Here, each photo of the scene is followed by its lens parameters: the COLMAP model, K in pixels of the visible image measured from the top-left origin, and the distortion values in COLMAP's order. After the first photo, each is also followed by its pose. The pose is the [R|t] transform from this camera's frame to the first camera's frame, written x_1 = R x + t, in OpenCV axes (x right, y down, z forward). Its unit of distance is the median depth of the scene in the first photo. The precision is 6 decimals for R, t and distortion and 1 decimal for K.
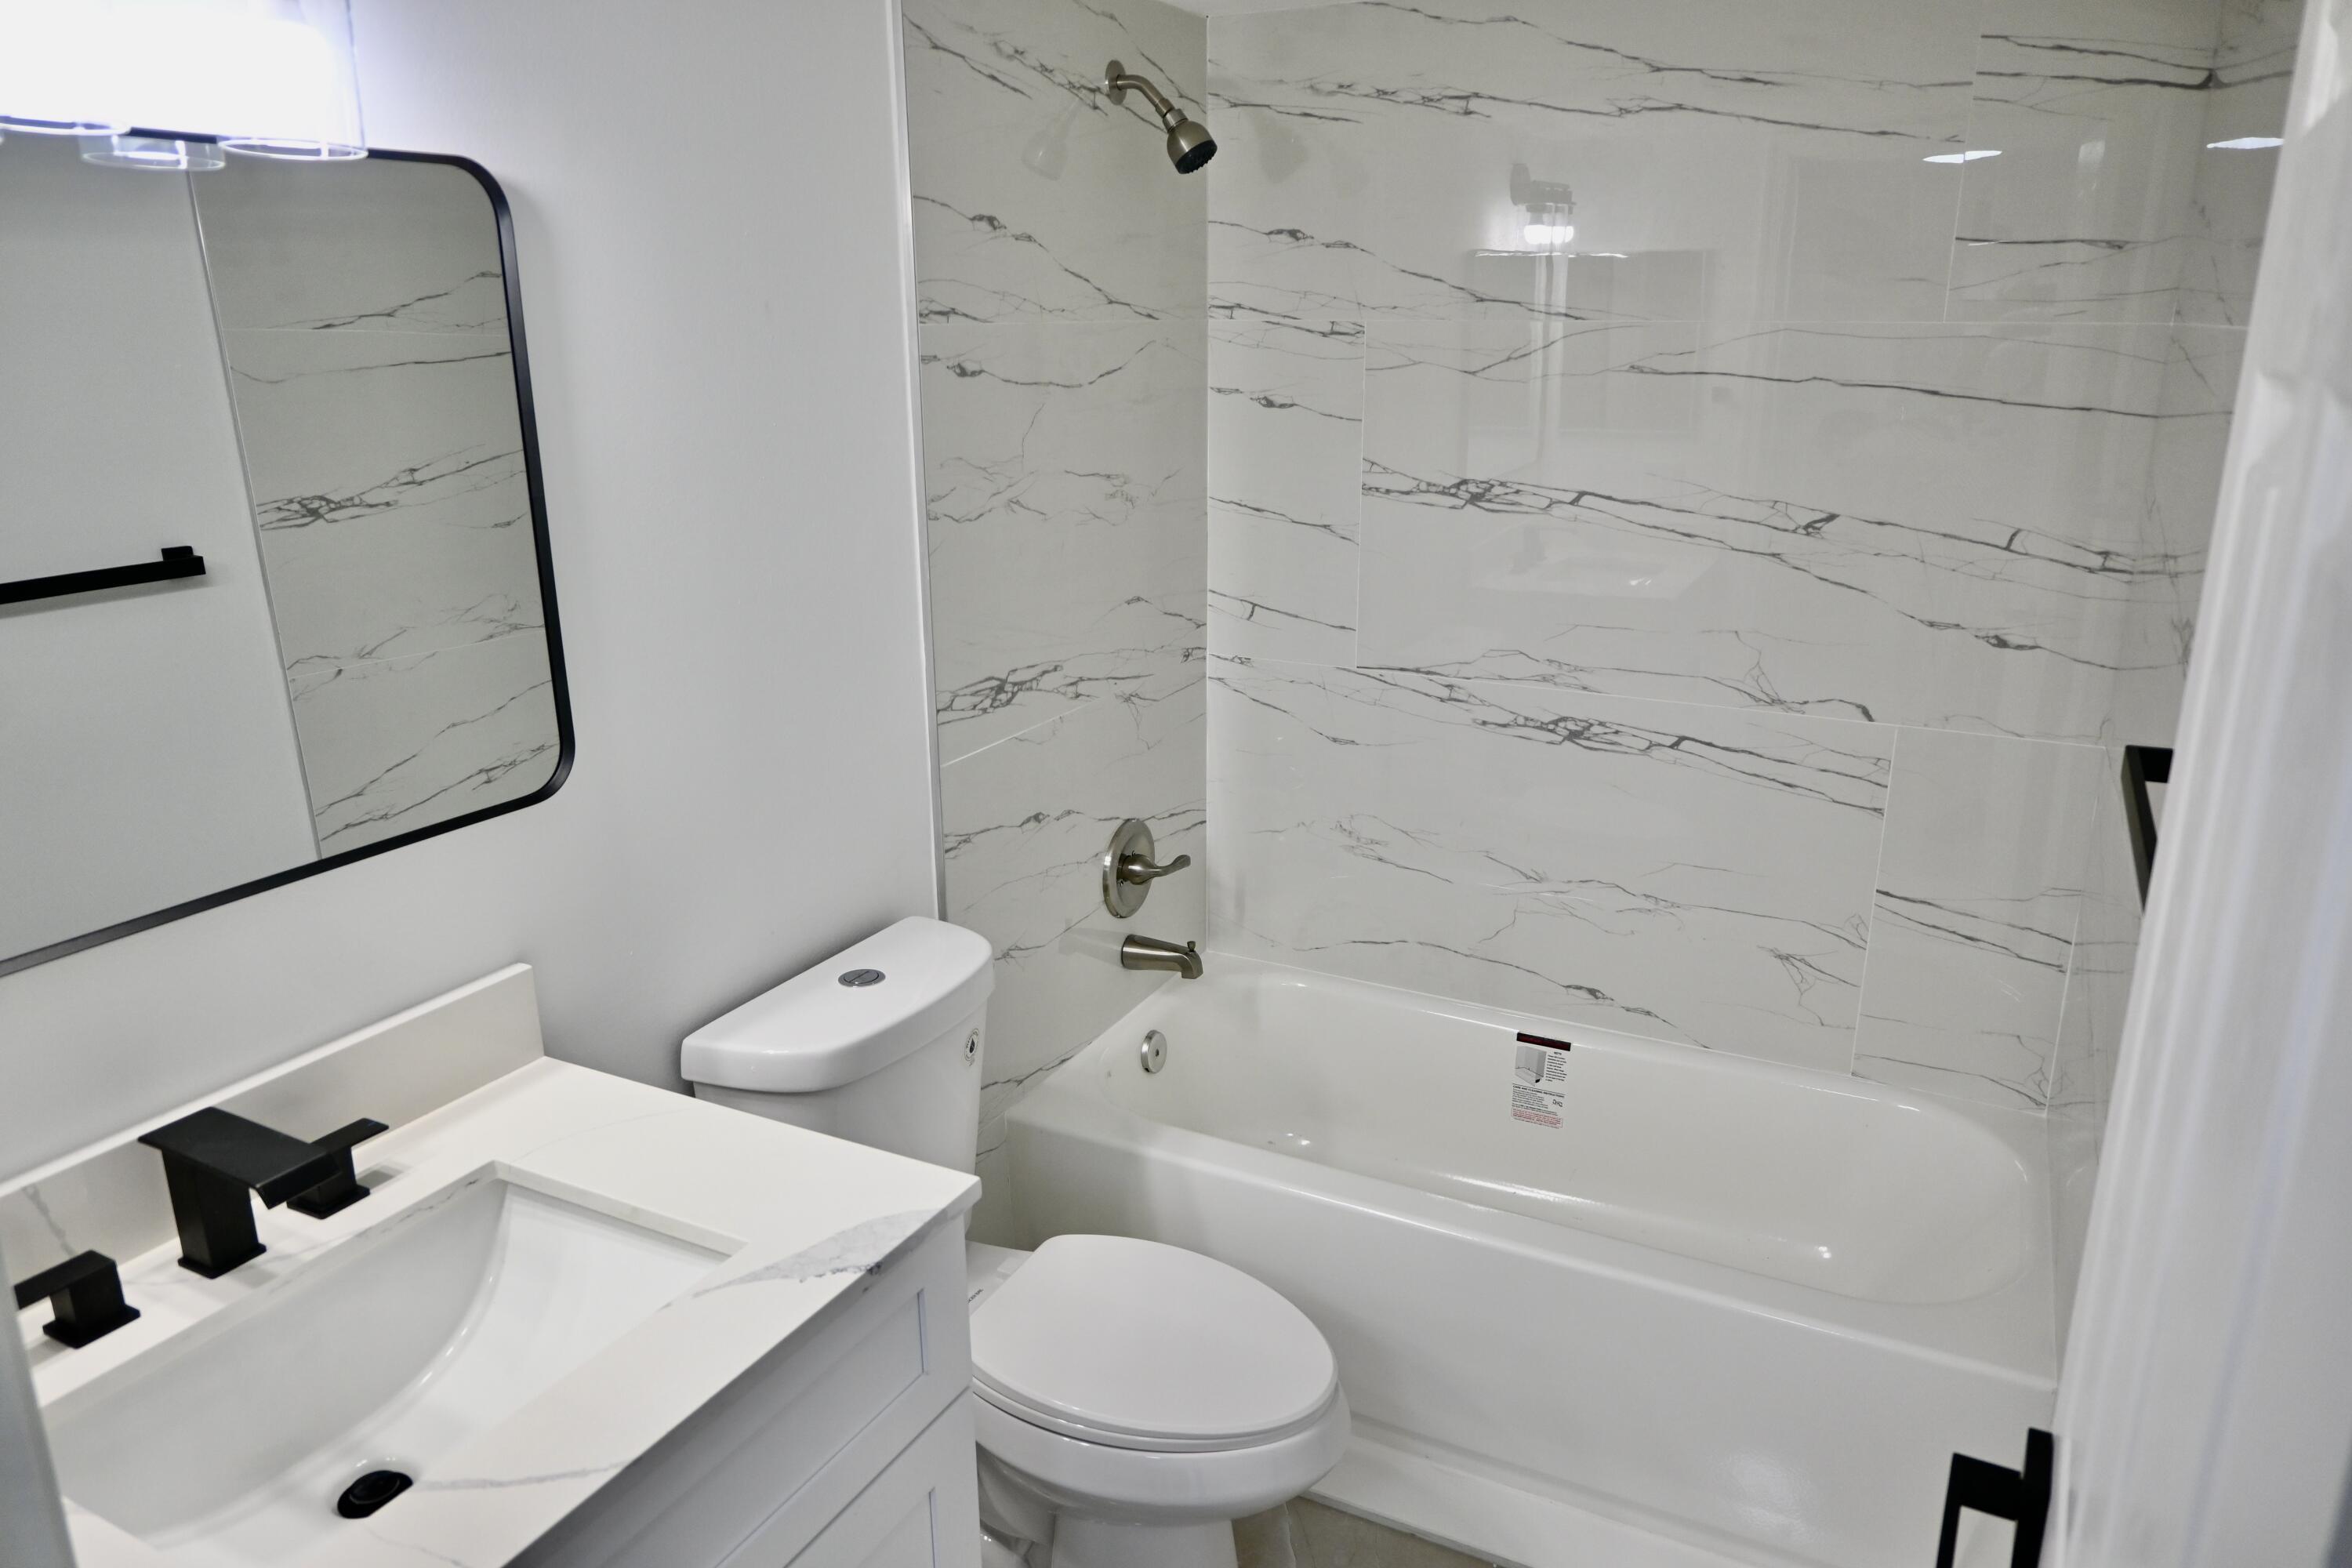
lens RADIAL K [[1632.6, 0, 1176.0], [0, 1632.6, 784.0], [0, 0, 1]] dist [0.006493, 0.003568]
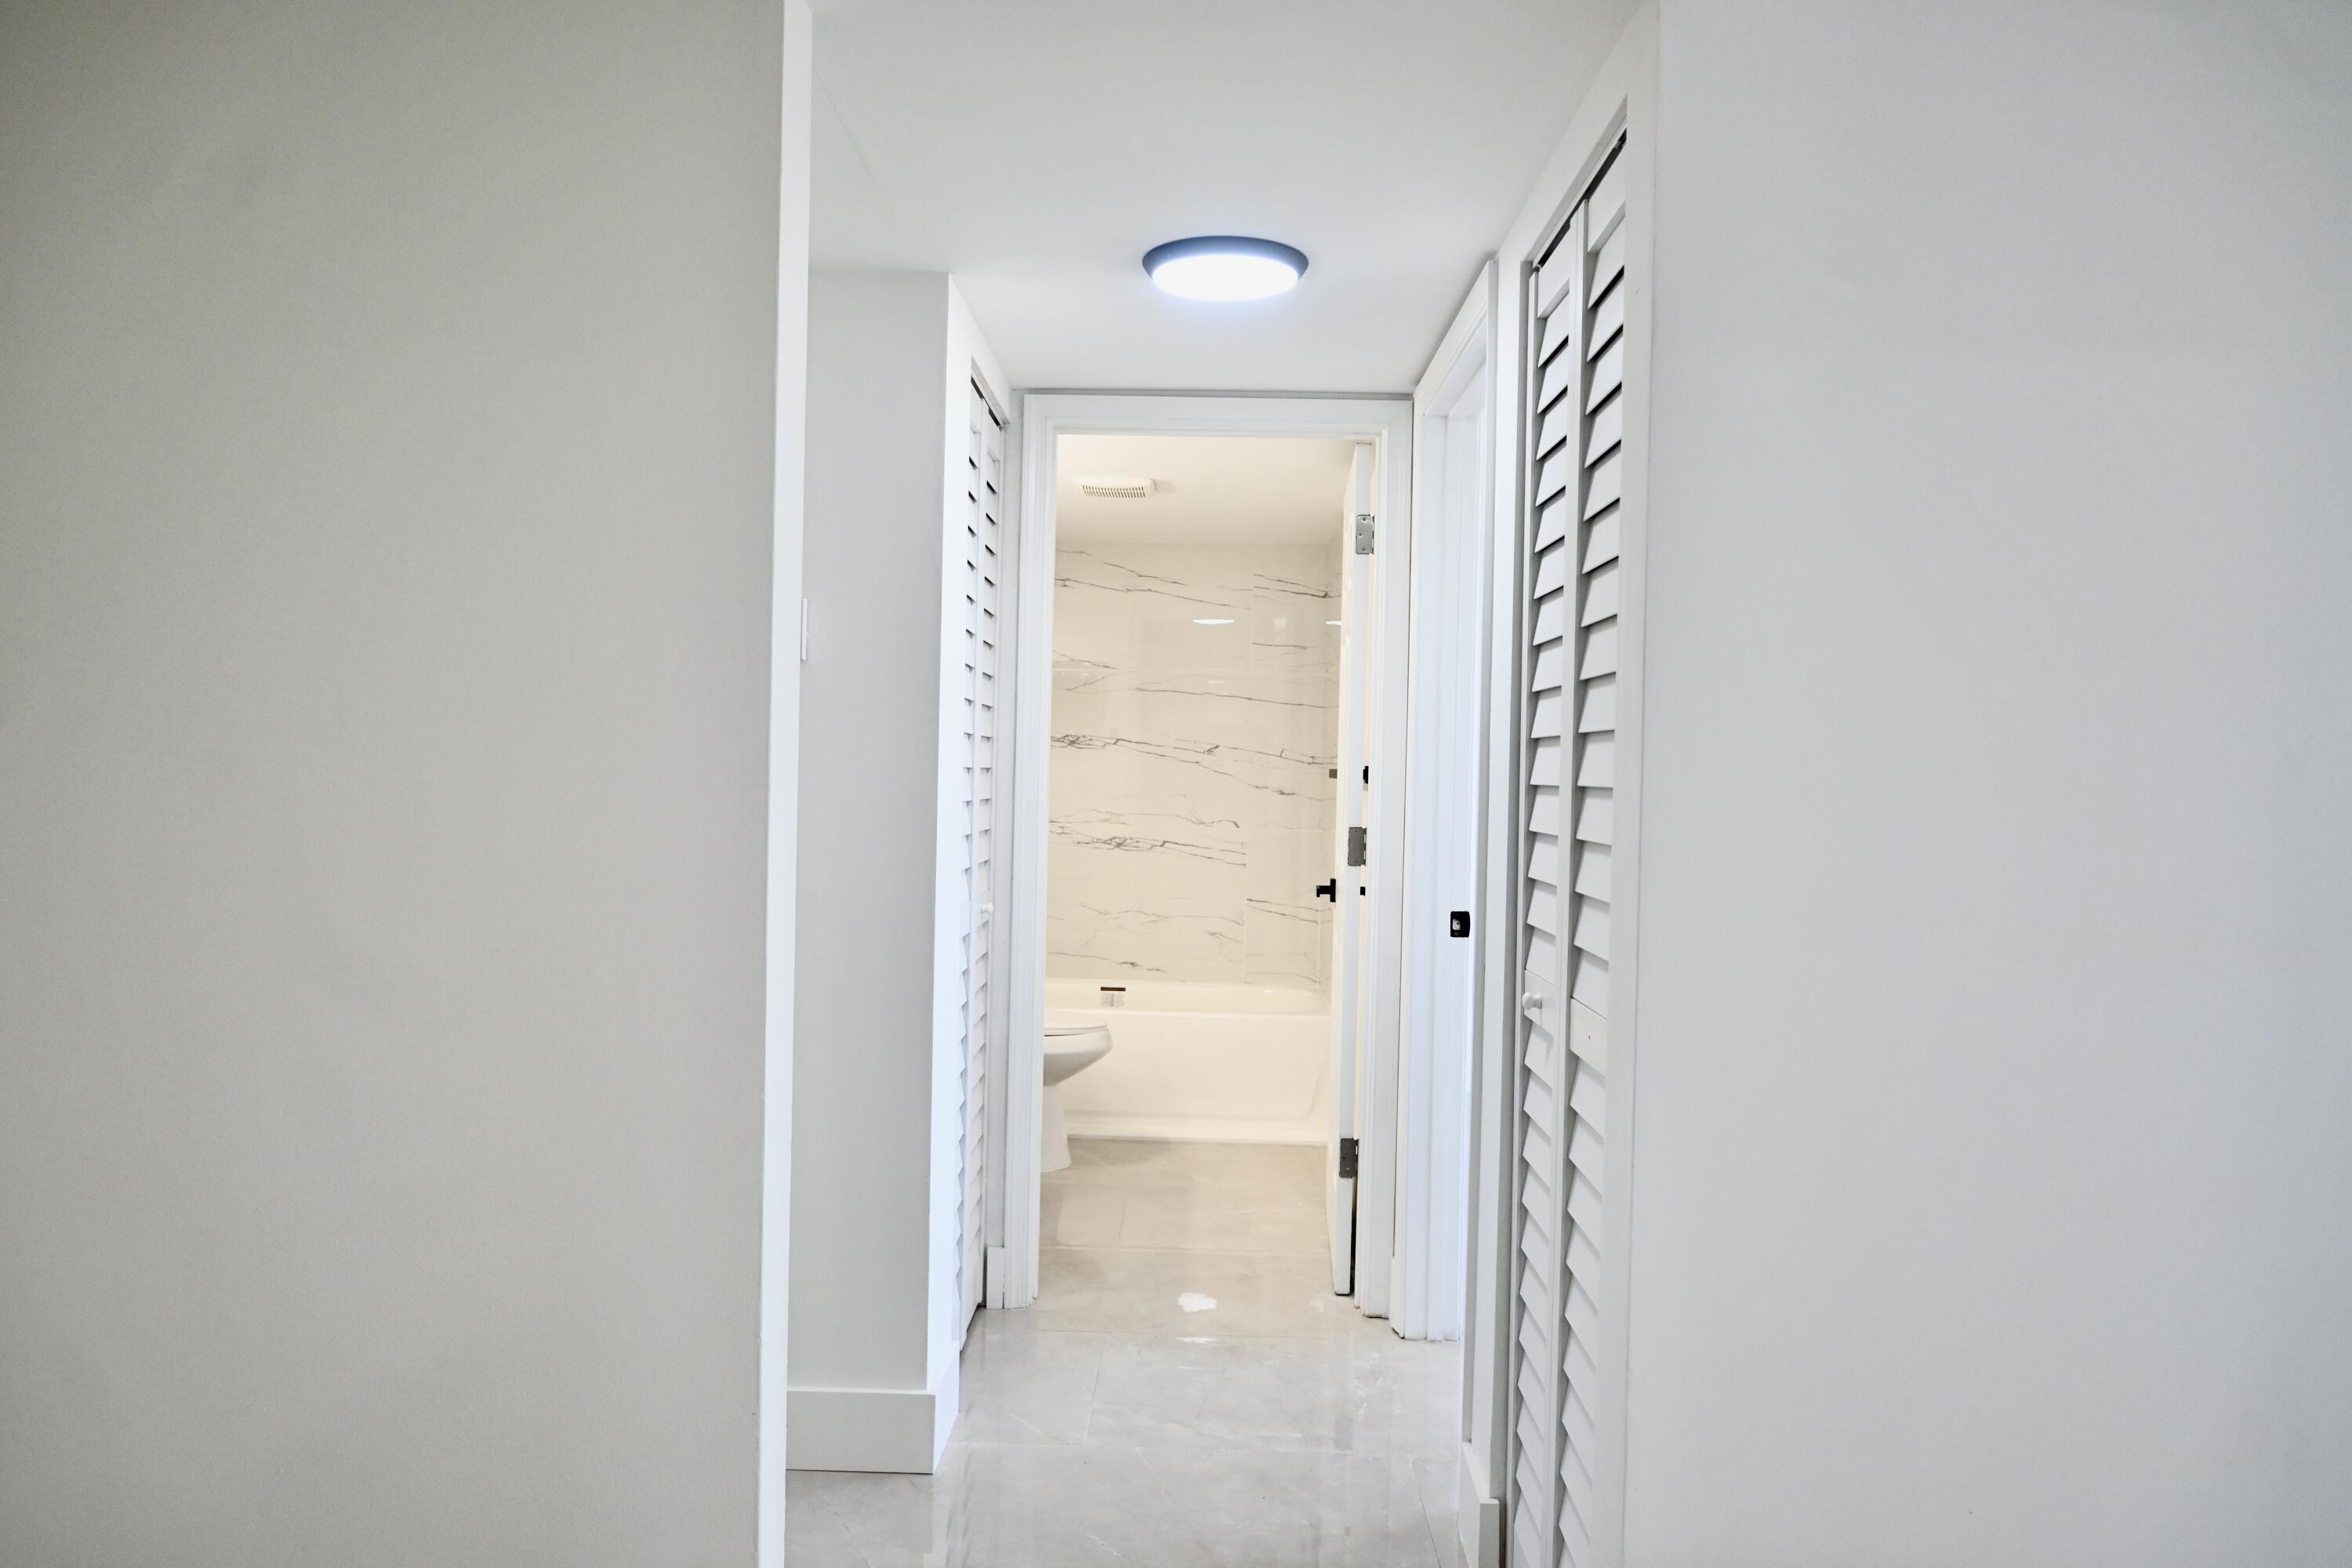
lens RADIAL K [[1632.6, 0, 1176.0], [0, 1632.6, 784.0], [0, 0, 1]] dist [0.006493, 0.003568]
pose [[0.901333, 0.018056, 0.432751, -0.686879], [0.097305, 0.965150, -0.242936, 0.459399], [-0.422056, 0.261075, 0.868164, -1.055666]]
